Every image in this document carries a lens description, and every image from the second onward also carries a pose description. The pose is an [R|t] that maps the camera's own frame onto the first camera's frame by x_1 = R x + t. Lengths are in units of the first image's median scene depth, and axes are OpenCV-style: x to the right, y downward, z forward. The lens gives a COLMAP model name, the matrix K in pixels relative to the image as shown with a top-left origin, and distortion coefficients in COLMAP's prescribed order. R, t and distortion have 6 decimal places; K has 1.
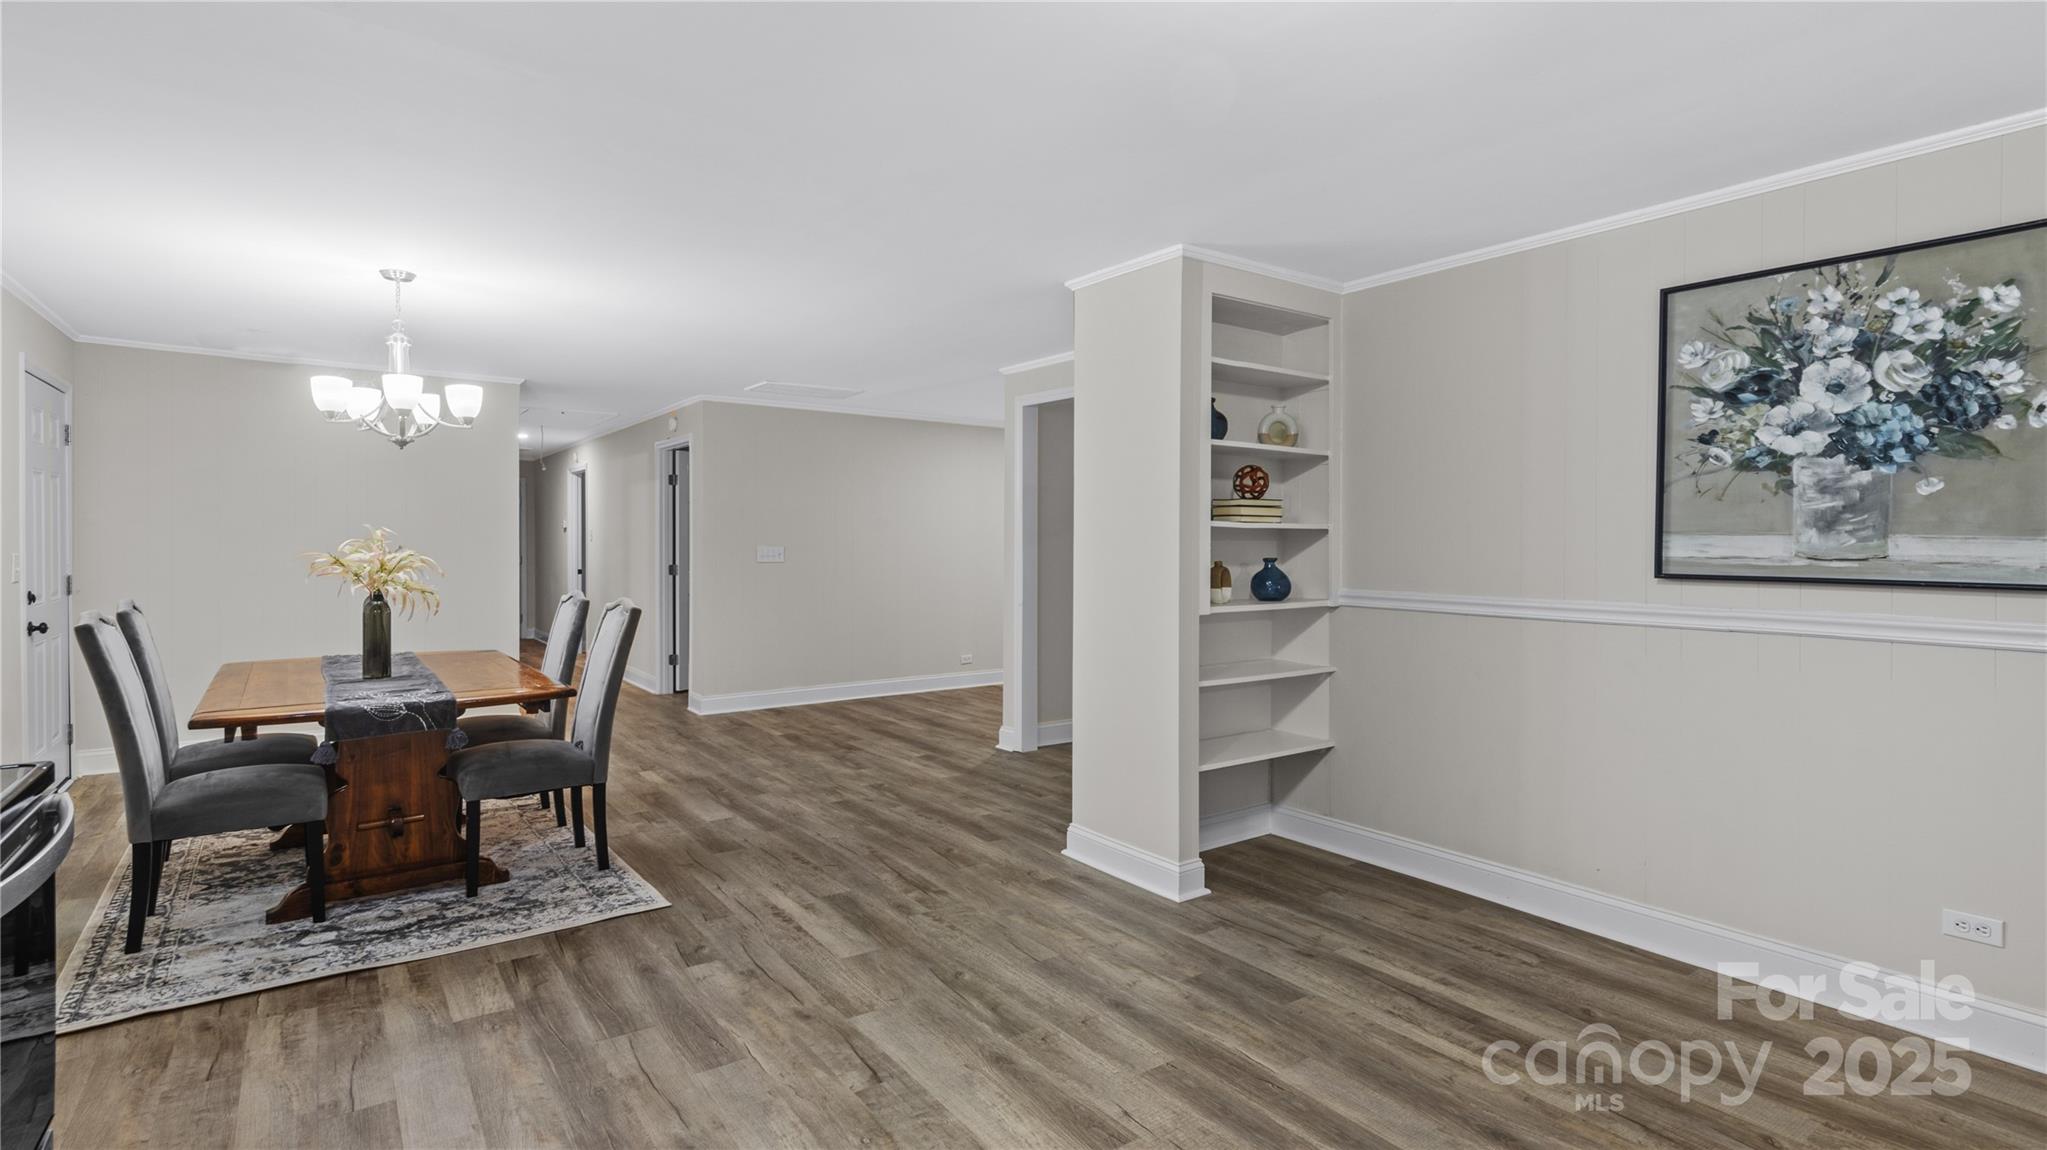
lens RADIAL K [[977.2, 0, 1015.7], [0, 977.2, 569.1], [0, 0, 1]] dist [0.008451, -0.003511]
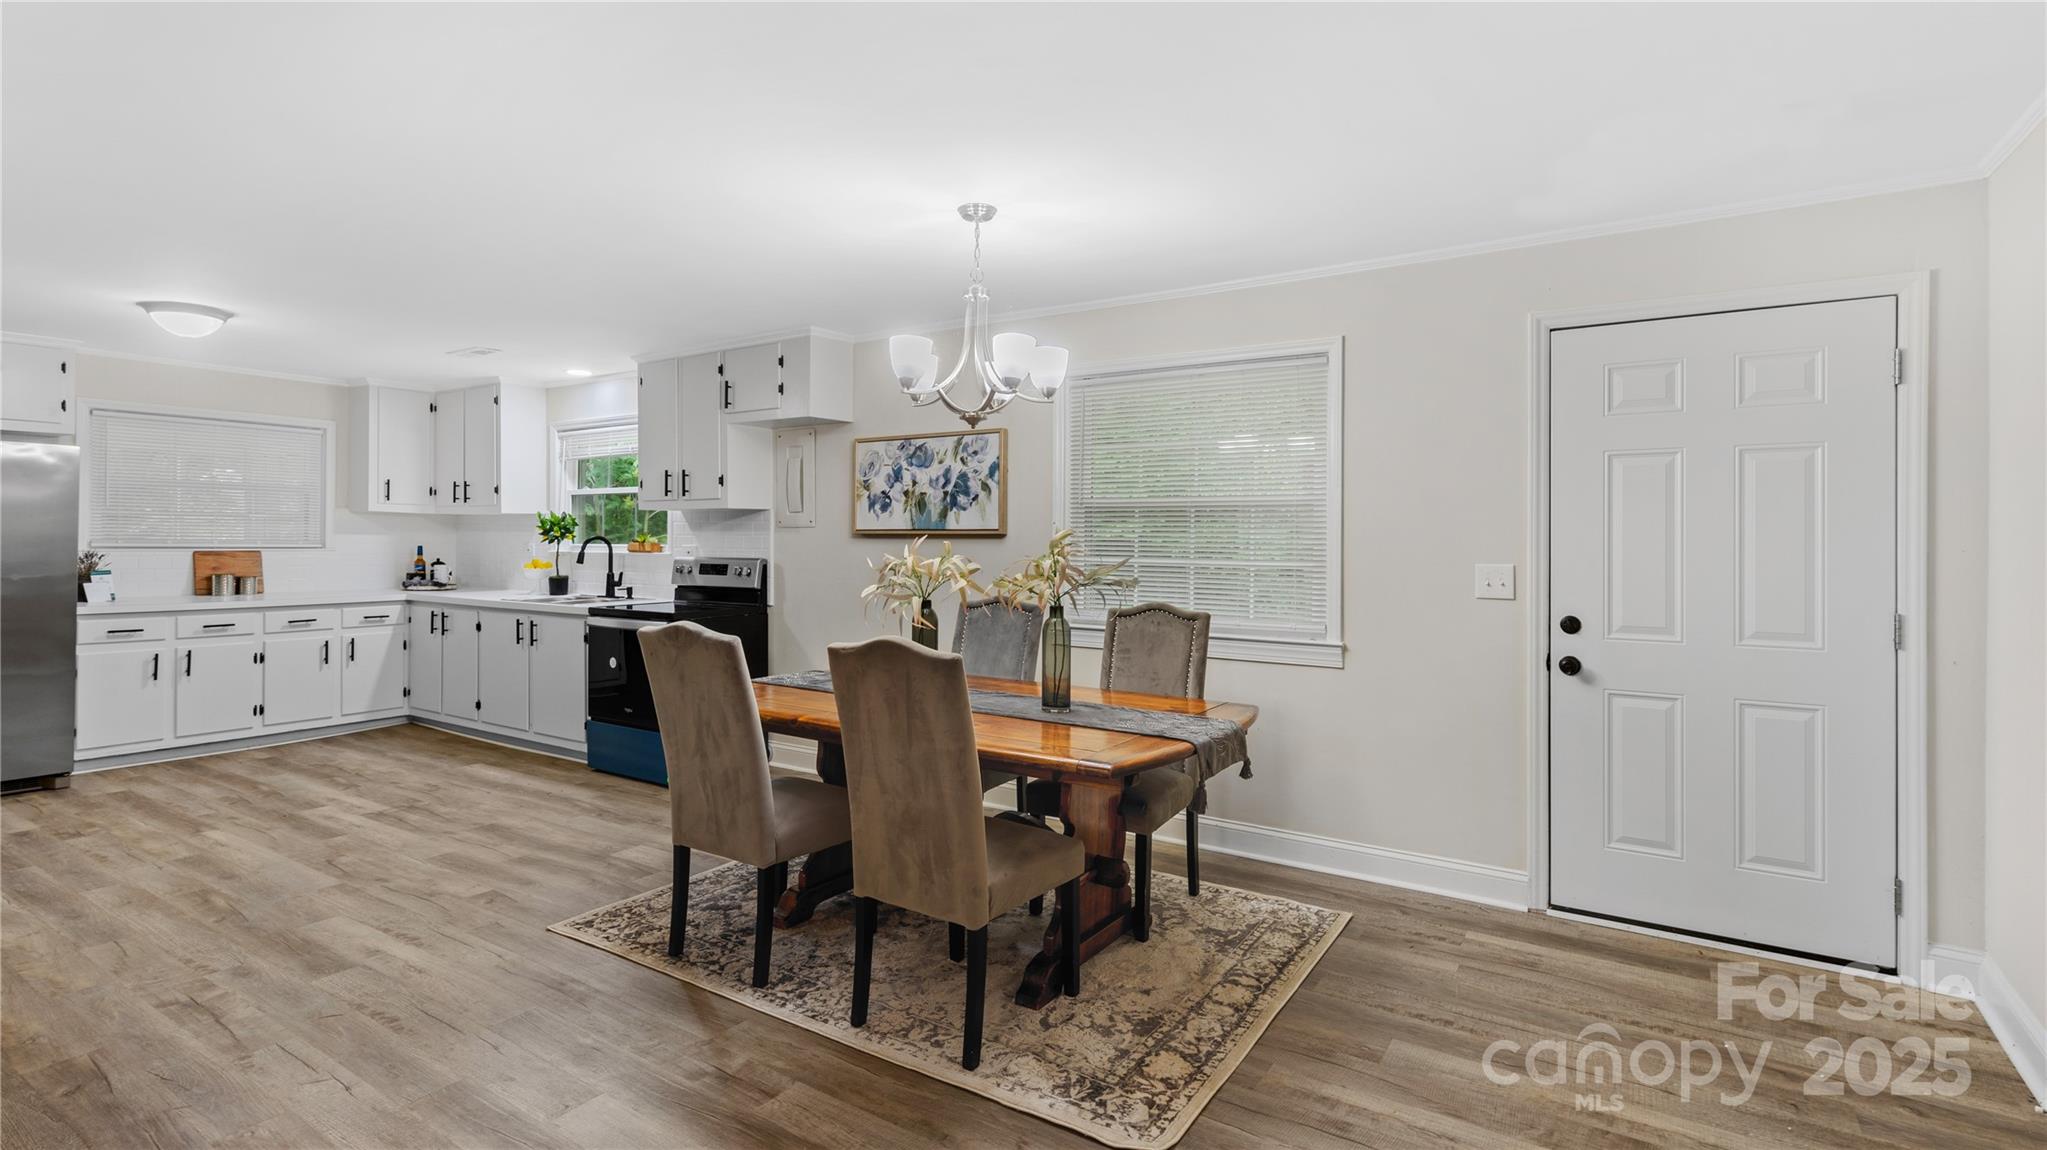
lens RADIAL K [[977.2, 0, 1025.5], [0, 977.2, 545.2], [0, 0, 1]] dist [0.008451, -0.003511]
pose [[-0.932868, -0.012338, -0.360006, -0.496891], [-0.020720, 0.999596, 0.019434, -0.057569], [0.359621, 0.025589, -0.932747, 2.308105]]
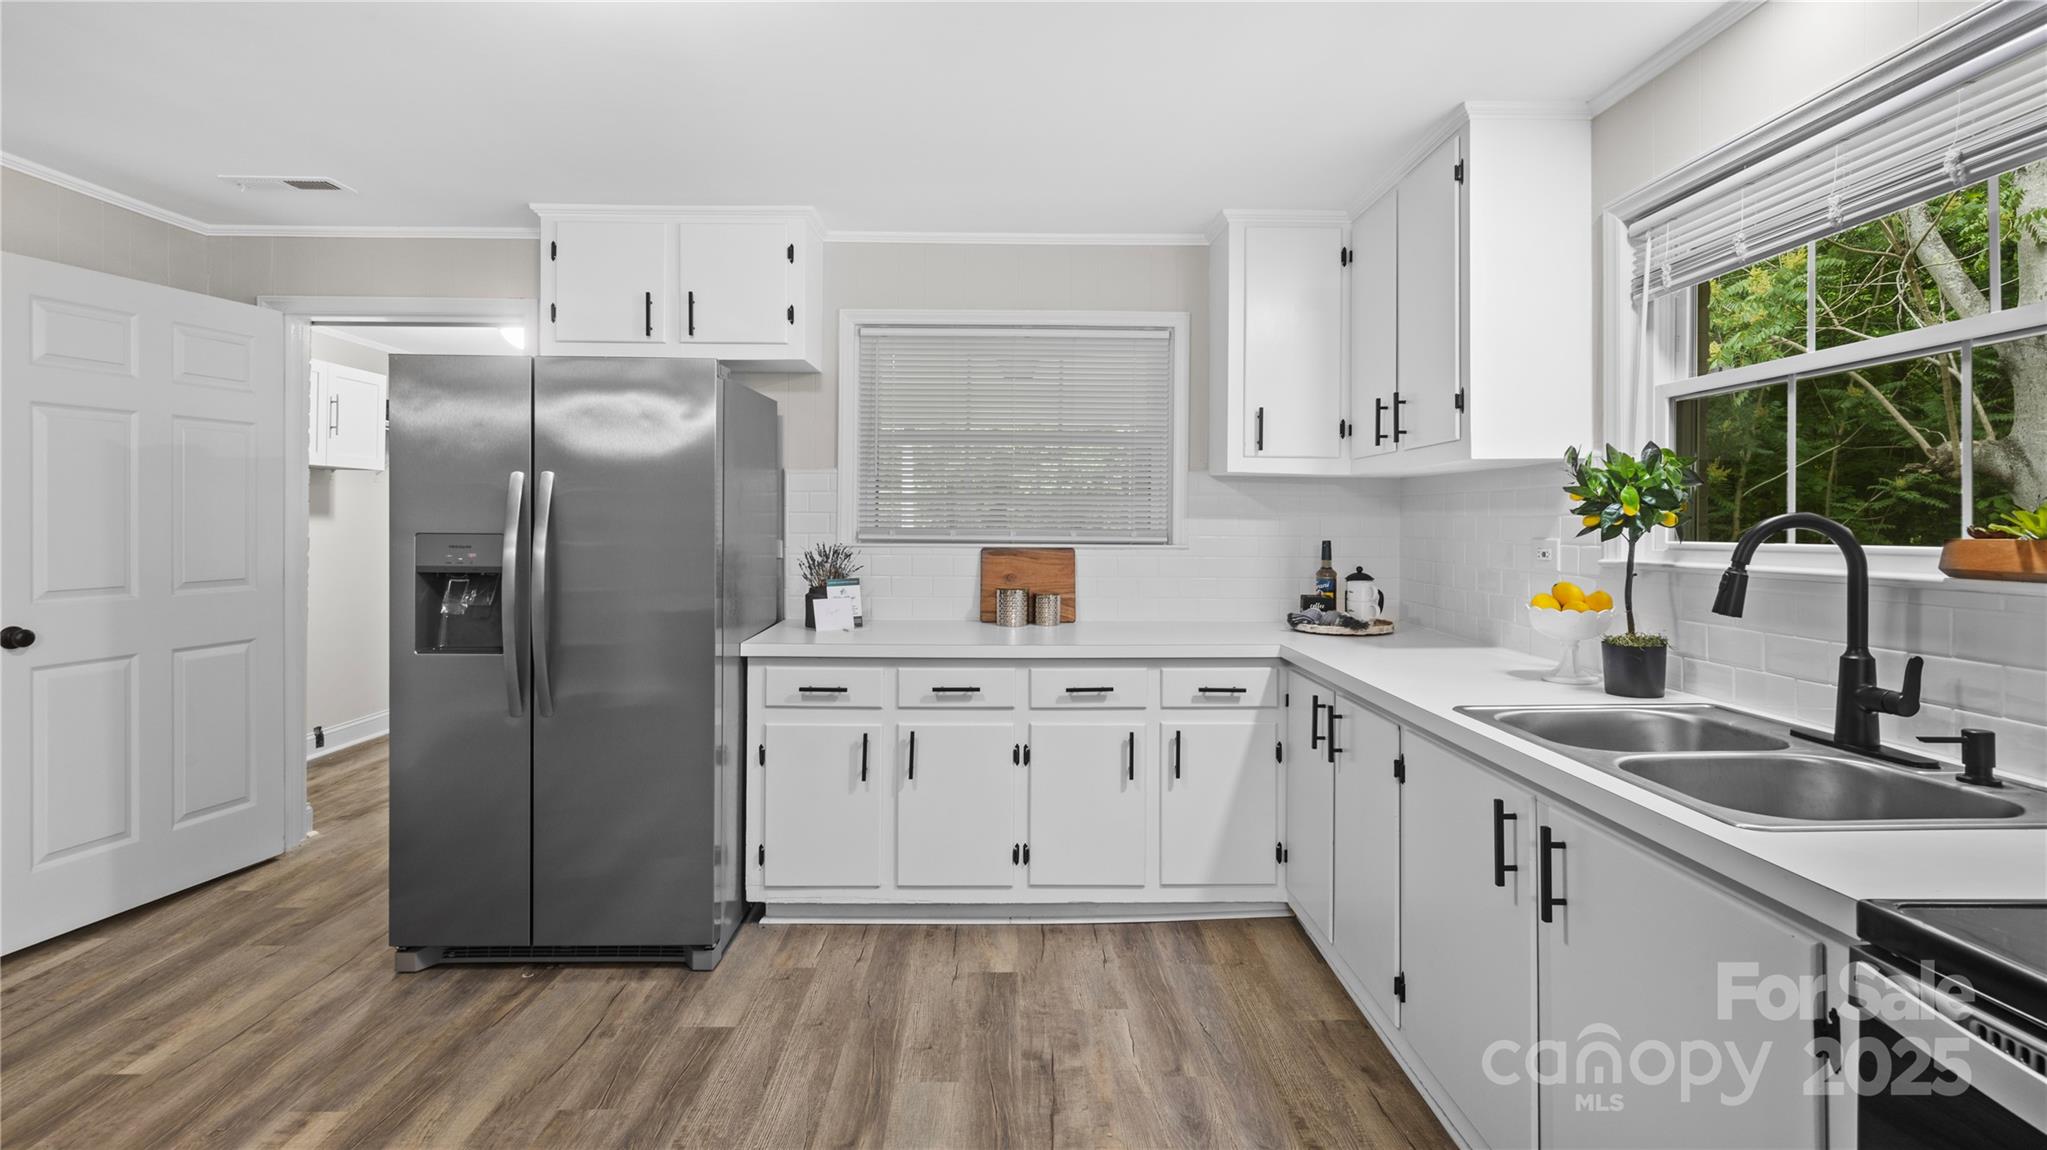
lens RADIAL K [[977.2, 0, 1014.5], [0, 977.2, 524.6], [0, 0, 1]] dist [0.008451, -0.003511]
pose [[-0.819669, -0.010438, 0.572742, -0.352426], [0.000554, 0.999819, 0.019014, -0.022320], [-0.572837, 0.015903, -0.819515, 0.766147]]
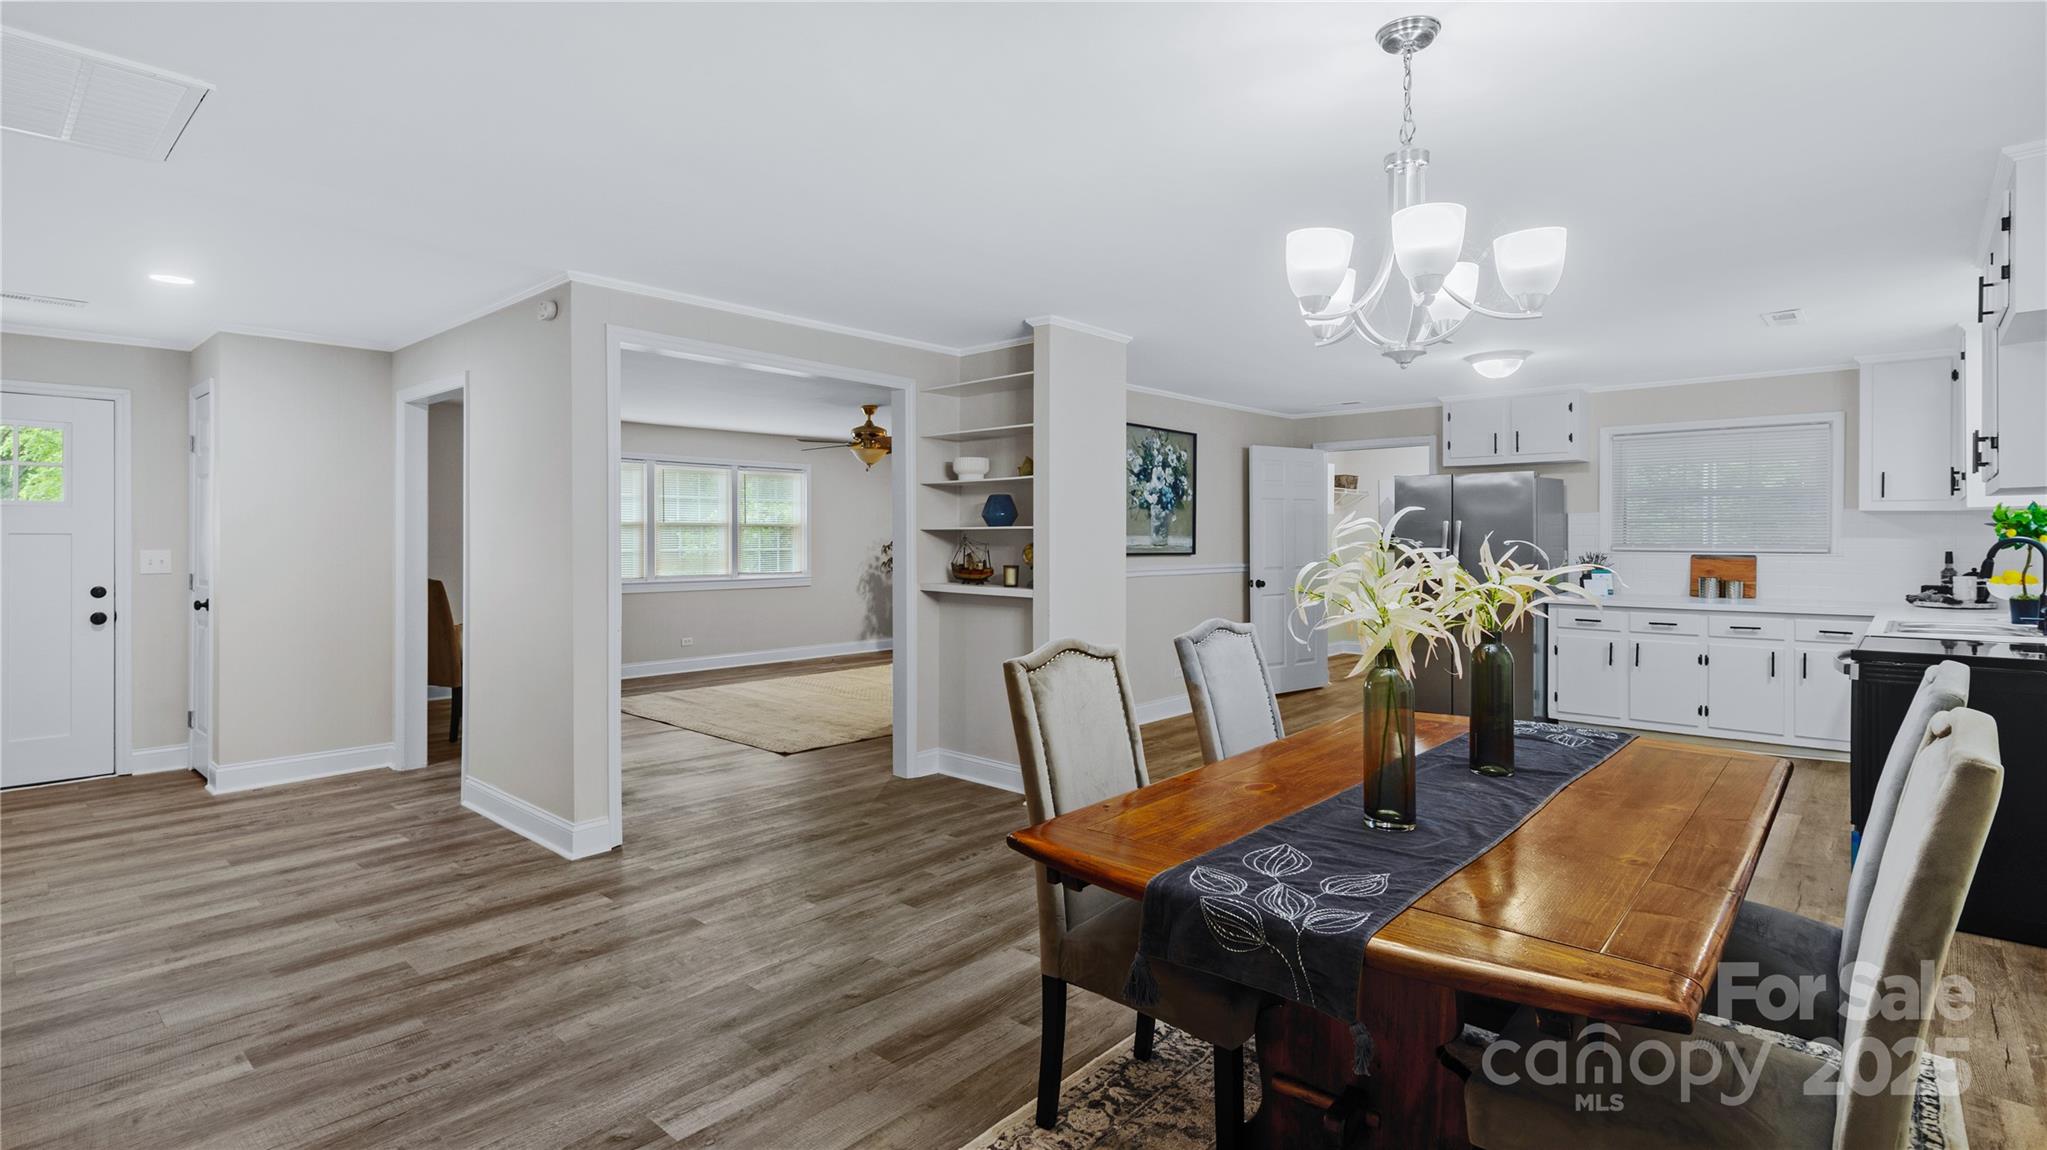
lens RADIAL K [[977.2, 0, 1024.7], [0, 977.2, 543.8], [0, 0, 1]] dist [0.008451, -0.003511]
pose [[-0.220105, -0.010977, 0.975414, -1.422374], [0.017105, 0.999740, 0.015111, -0.052893], [-0.975326, 0.020011, -0.219860, 1.717008]]
